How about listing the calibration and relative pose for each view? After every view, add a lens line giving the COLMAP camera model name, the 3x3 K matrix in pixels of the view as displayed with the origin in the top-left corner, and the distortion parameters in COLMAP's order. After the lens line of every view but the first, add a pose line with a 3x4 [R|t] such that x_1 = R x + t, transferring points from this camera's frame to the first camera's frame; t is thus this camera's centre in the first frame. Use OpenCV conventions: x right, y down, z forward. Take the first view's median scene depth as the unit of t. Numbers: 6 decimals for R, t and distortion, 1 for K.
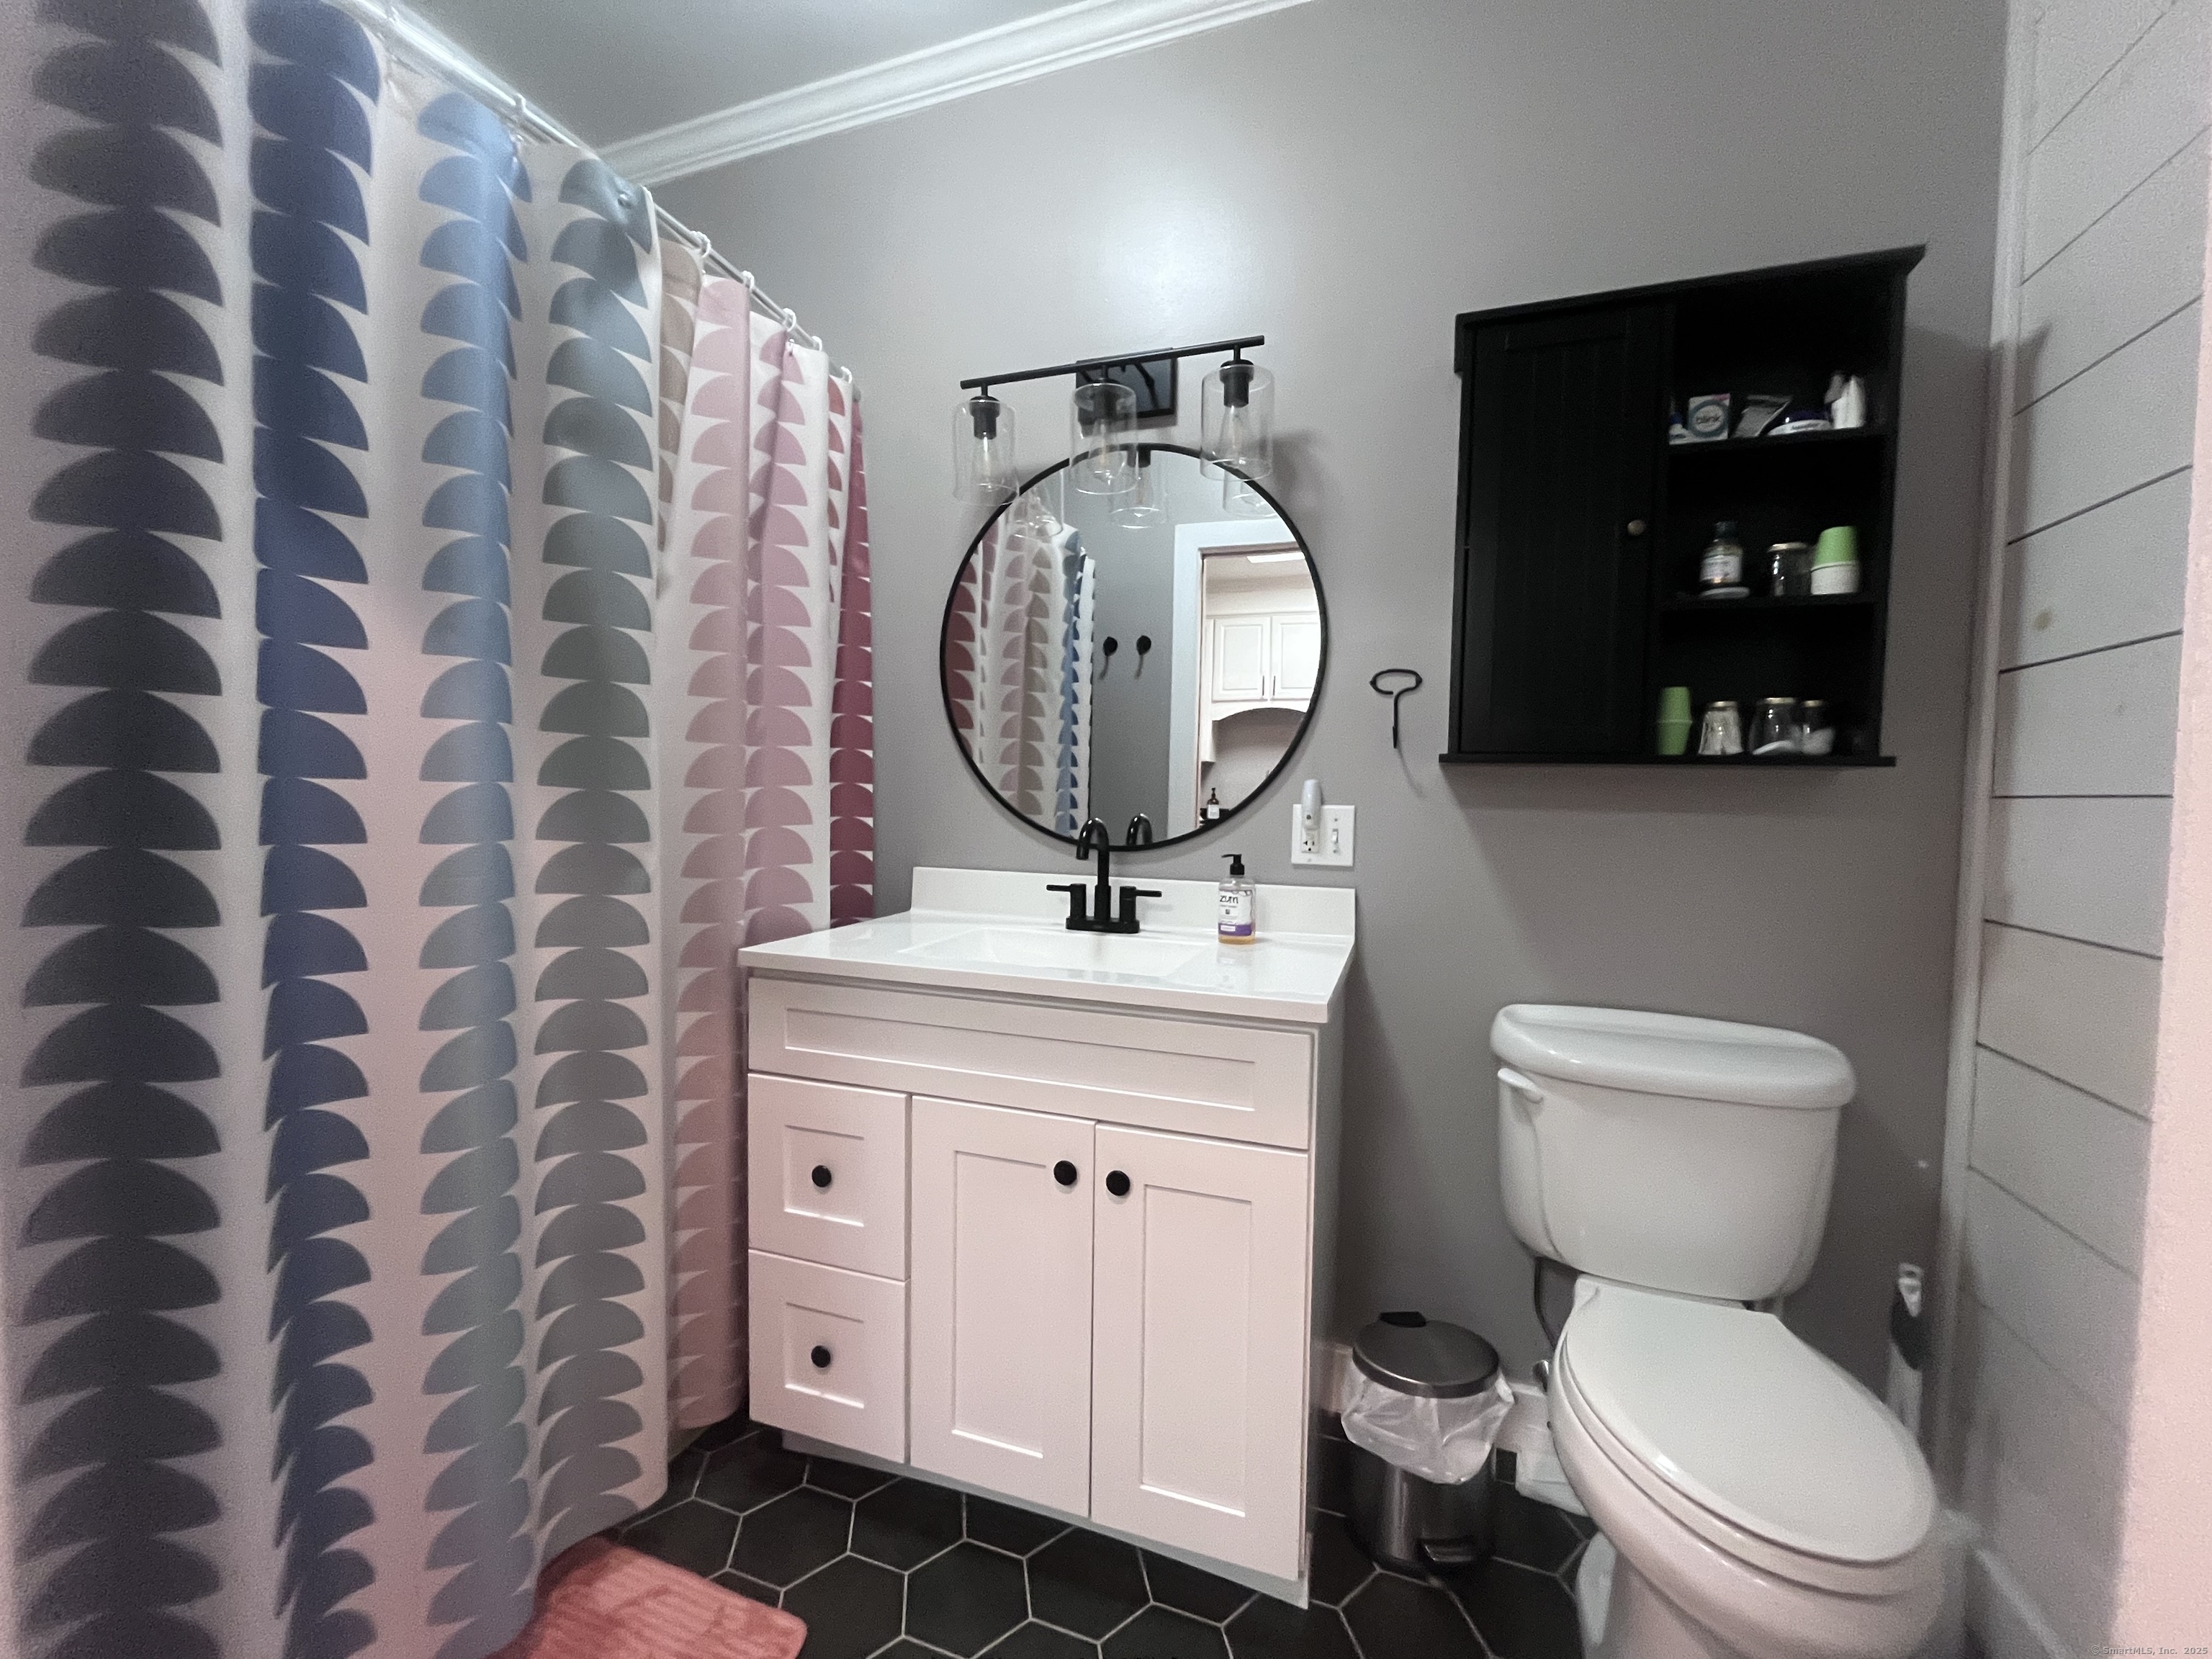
lens RADIAL K [[895.7, 0, 1099.6], [0, 895.7, 827.5], [0, 0, 1]] dist [-0.002062, 0.000086]
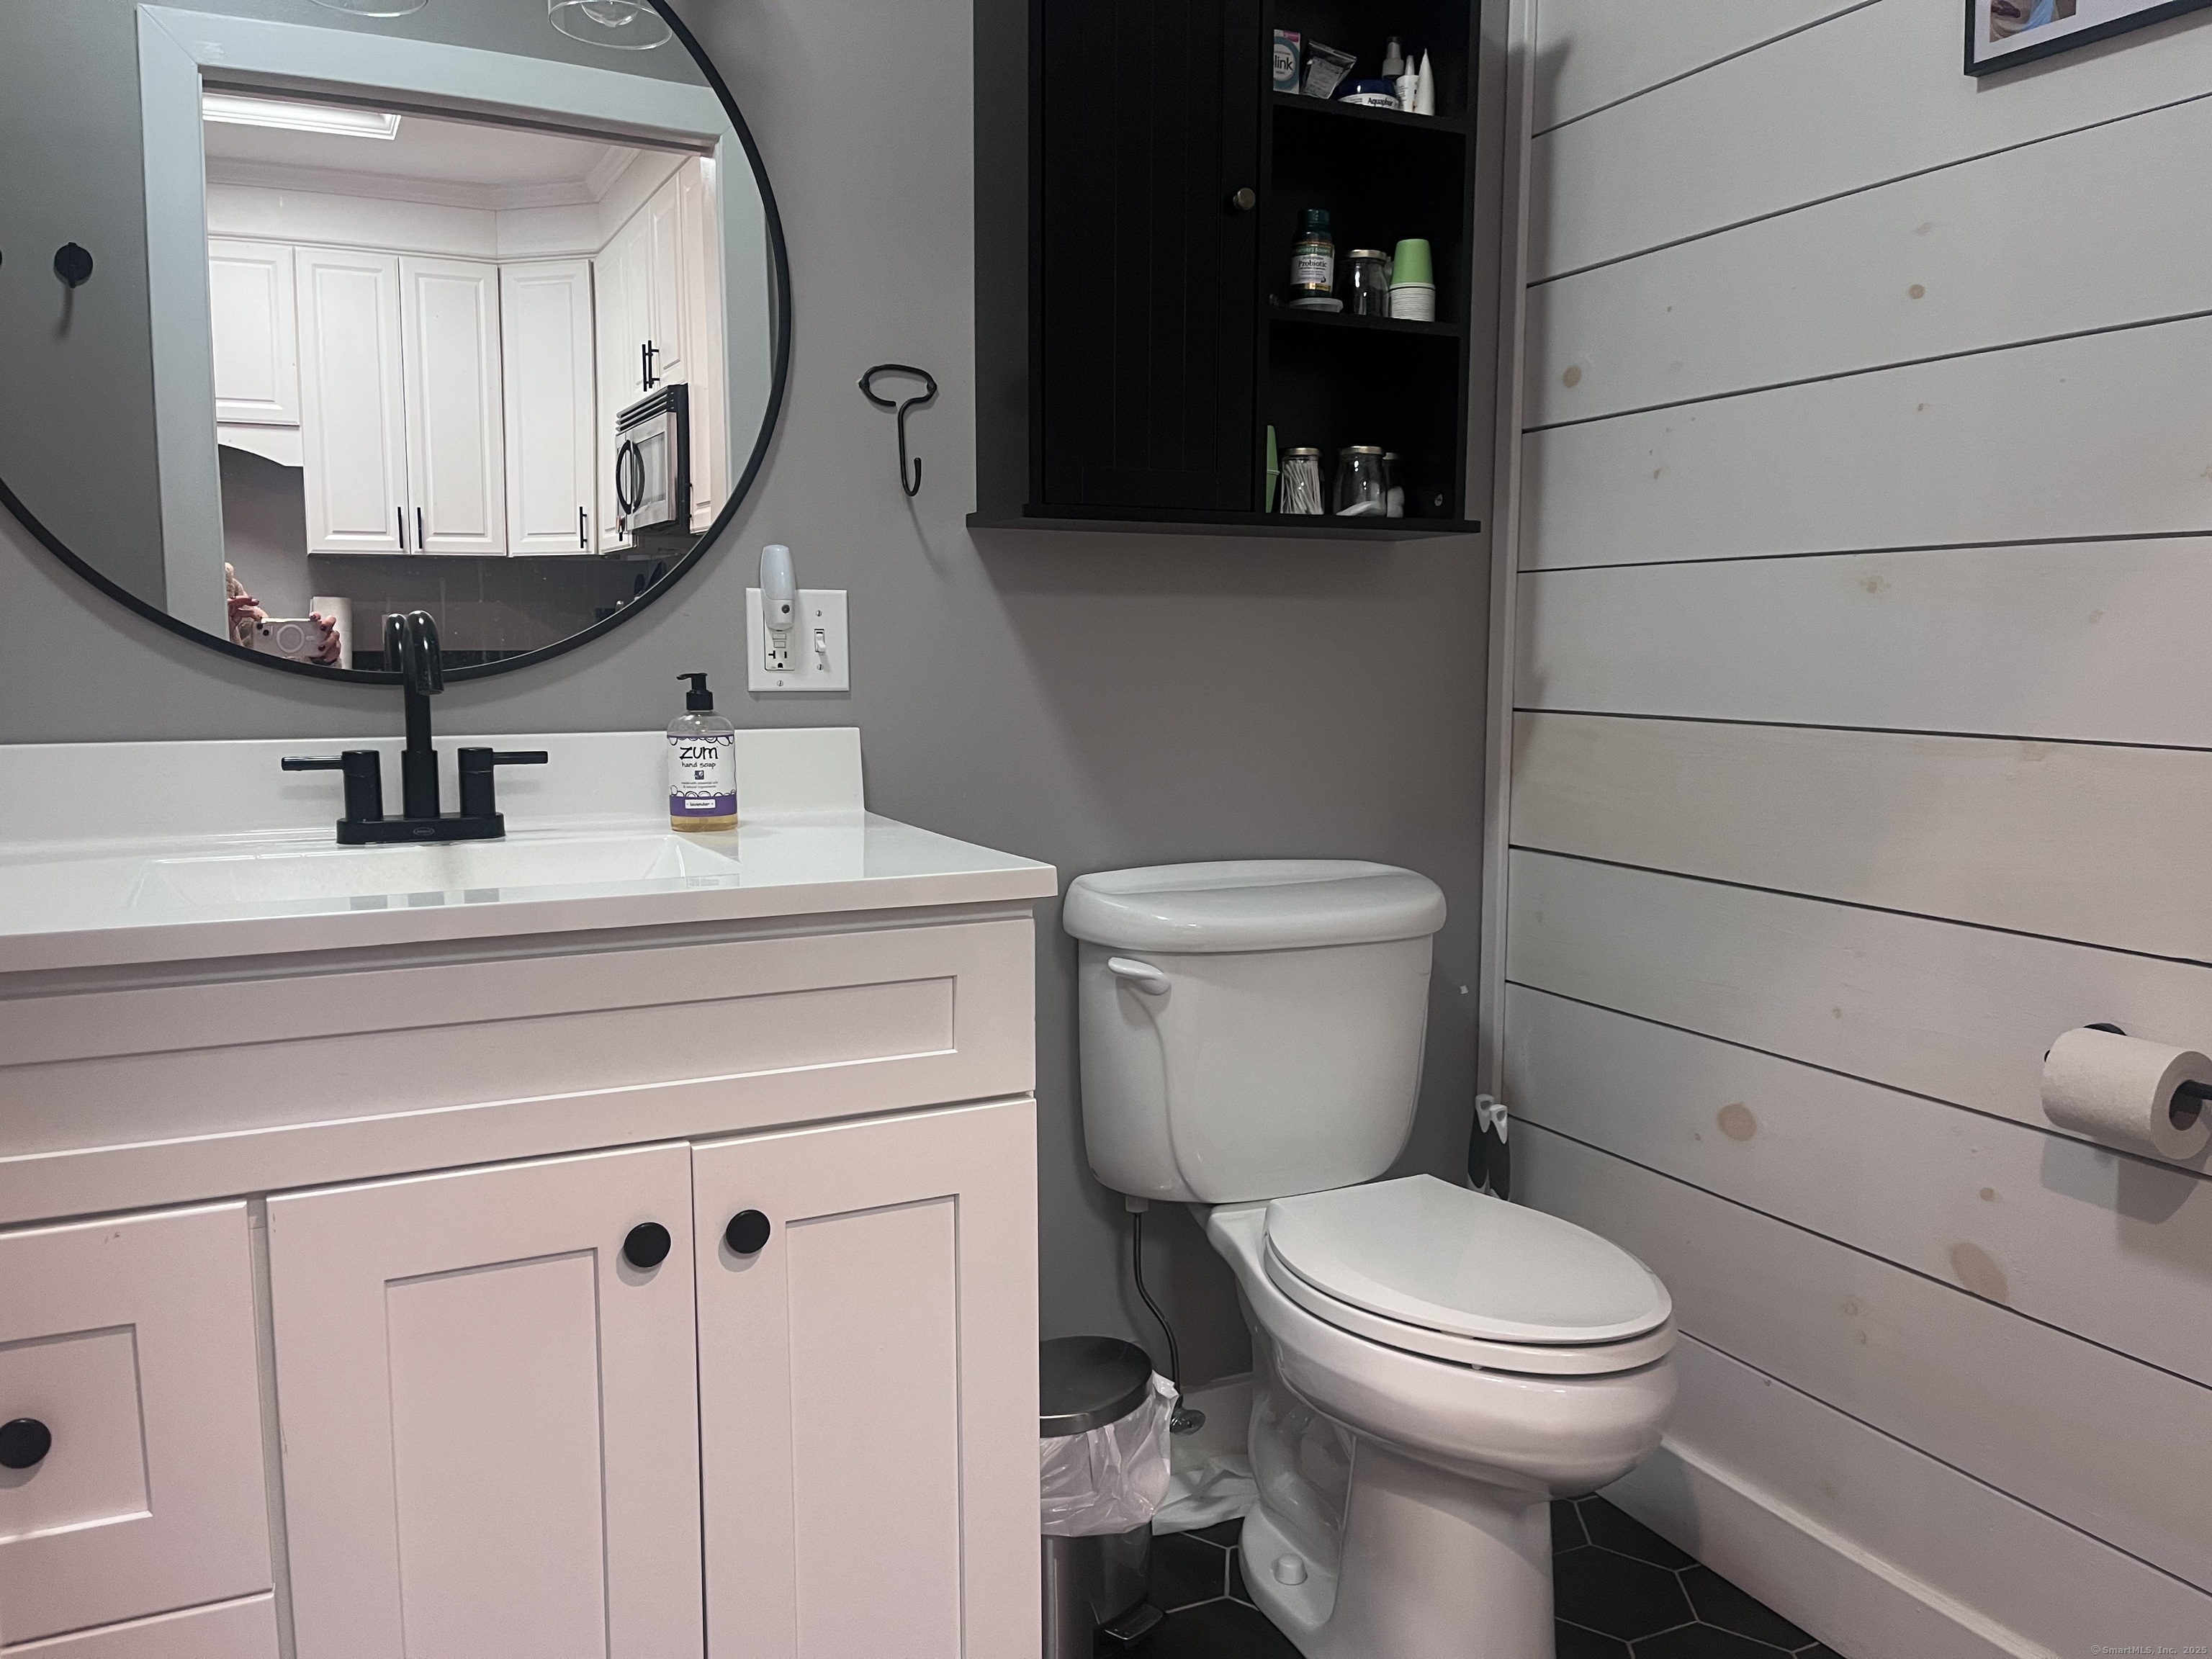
lens RADIAL K [[1657.6, 0, 1093.1], [0, 1657.6, 826.0], [0, 0, 1]] dist [0.064138, -0.097880]
pose [[0.710174, -0.094761, 0.697620, -0.487925], [0.040552, 0.994761, 0.093842, 0.044314], [-0.702858, -0.038354, 0.710296, 0.090757]]
